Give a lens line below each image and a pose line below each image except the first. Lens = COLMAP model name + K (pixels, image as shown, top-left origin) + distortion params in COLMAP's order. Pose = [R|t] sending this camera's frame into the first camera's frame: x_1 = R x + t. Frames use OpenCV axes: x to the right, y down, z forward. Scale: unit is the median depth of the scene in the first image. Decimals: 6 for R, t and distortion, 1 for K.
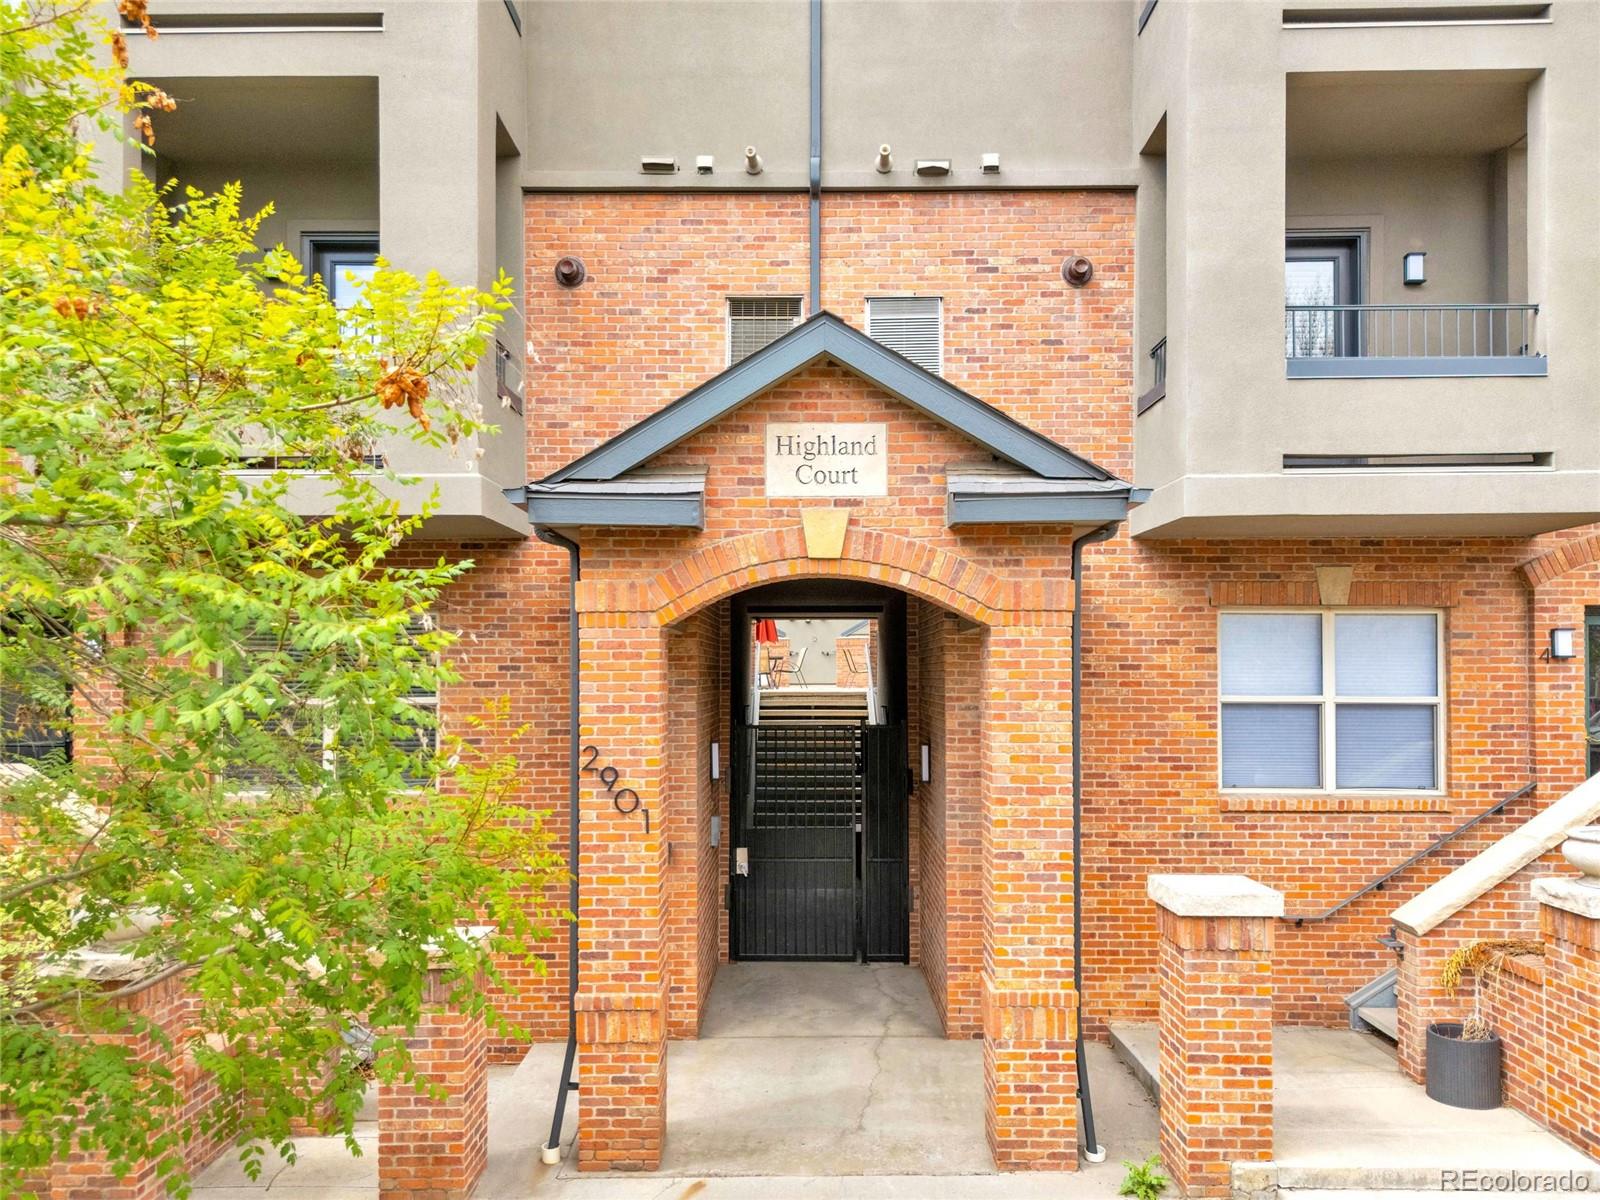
lens RADIAL K [[1238.1, 0, 800.9], [0, 1238.1, 666.3], [0, 0, 1]] dist [0.001723, -0.000852]
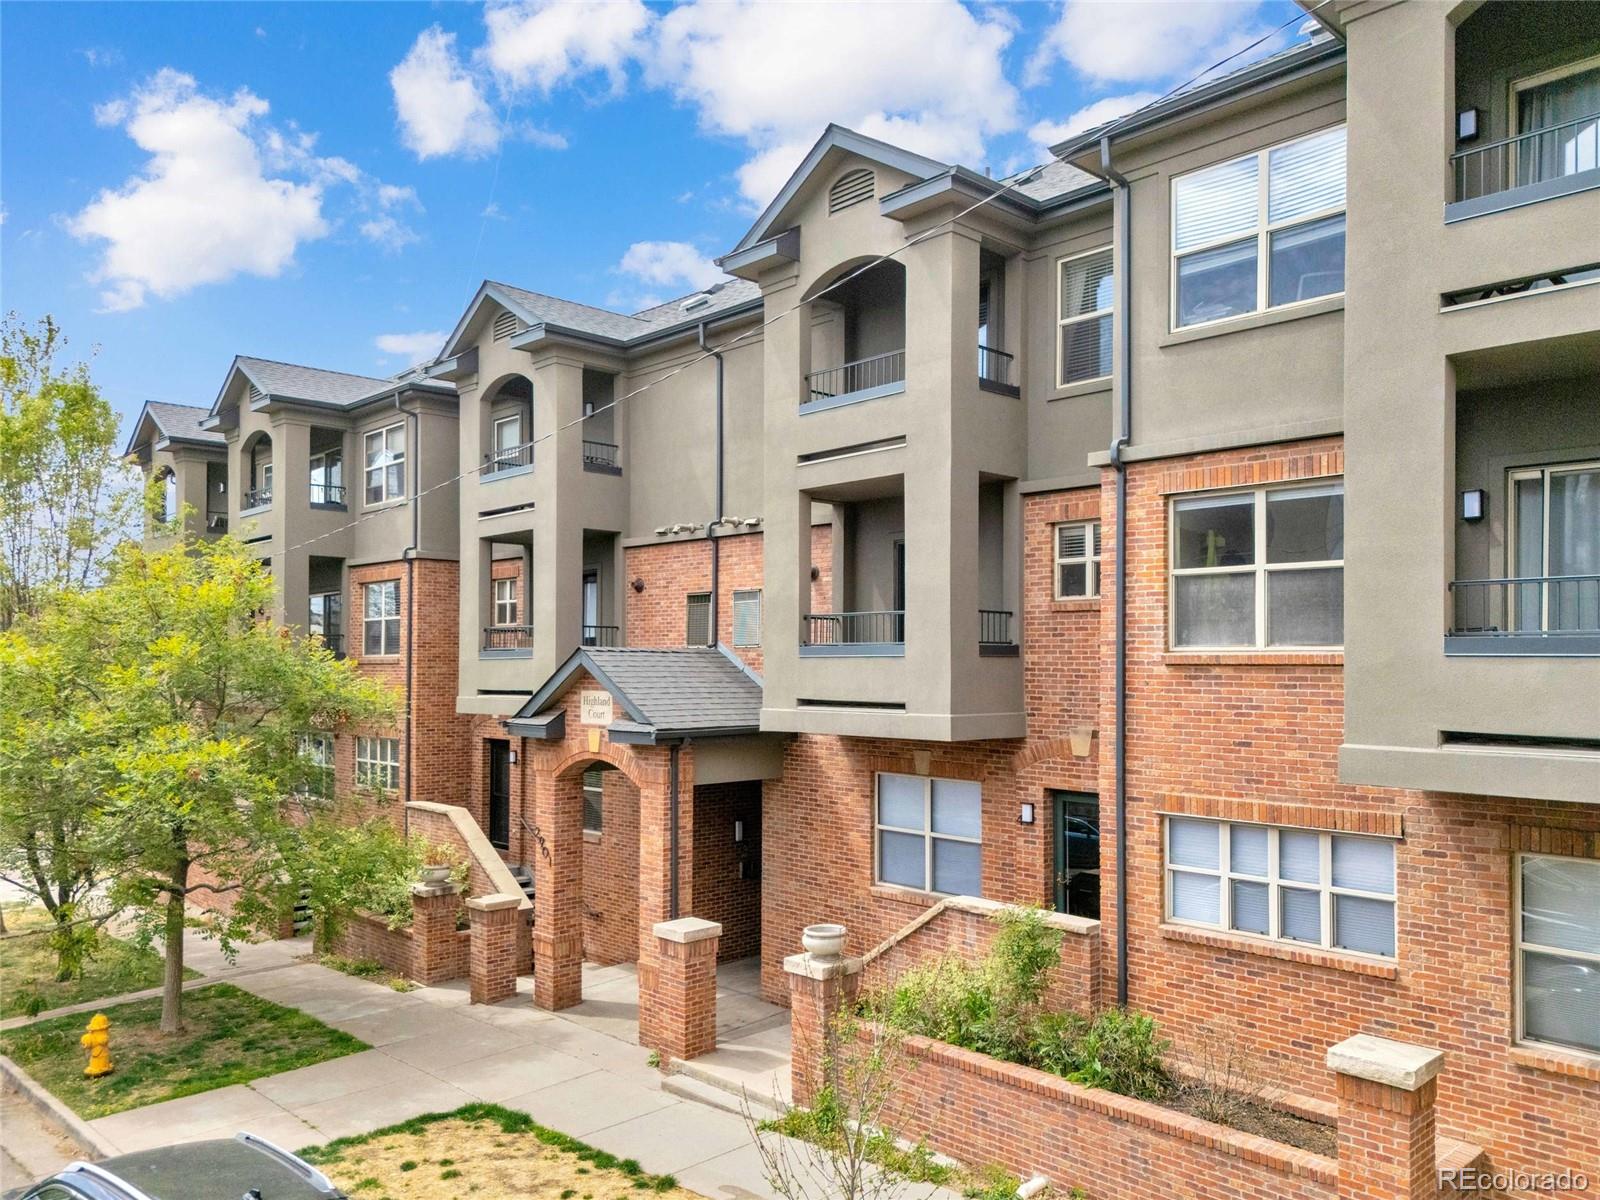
lens RADIAL K [[1213.8, 0, 799.8], [0, 1213.8, 658.5], [0, 0, 1]] dist [0.006394, -0.005876]
pose [[0.702737, -0.000846, -0.711449, 1.444152], [0.000519, 1.000000, -0.000677, -0.200418], [0.711450, 0.000106, 0.702737, -0.213362]]
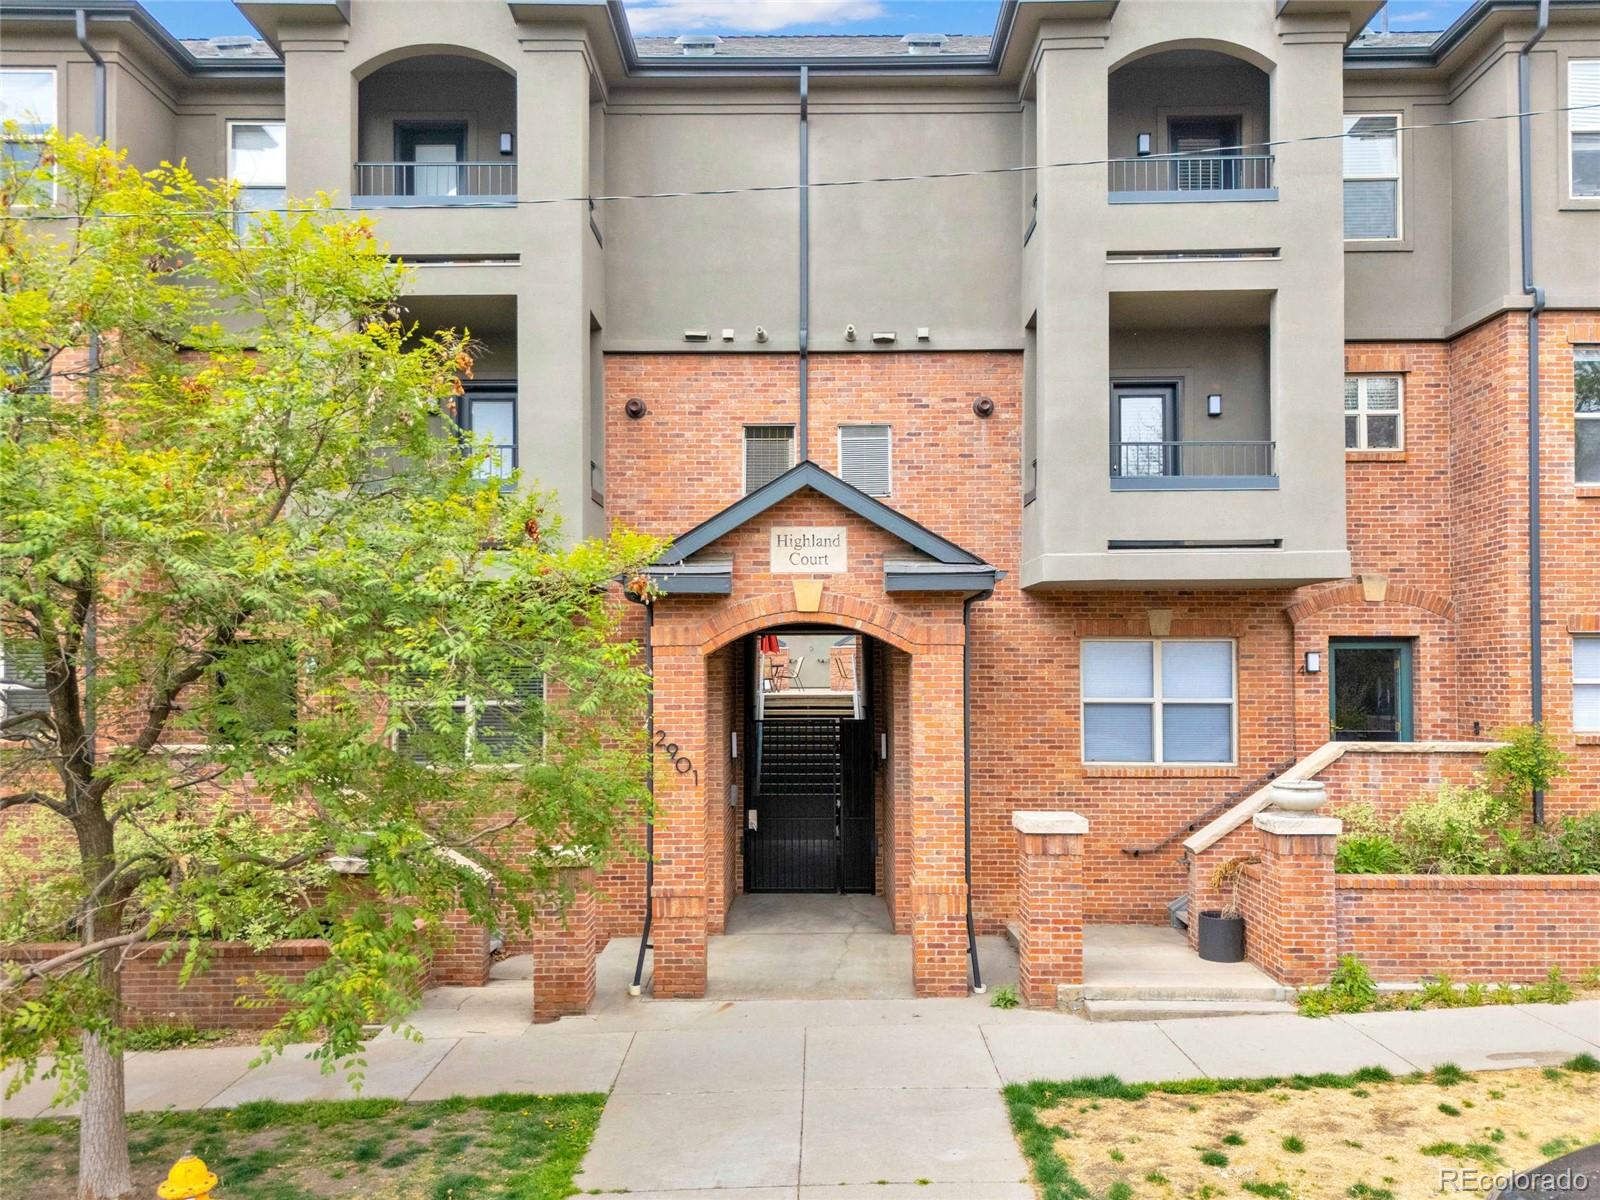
lens RADIAL K [[1213.8, 0, 799.8], [0, 1213.8, 658.5], [0, 0, 1]] dist [0.006394, -0.005876]
pose [[0.999996, -0.001806, -0.002075, 0.009533], [0.001789, 0.999965, -0.008156, -0.011720], [0.002090, 0.008153, 0.999965, -0.436428]]
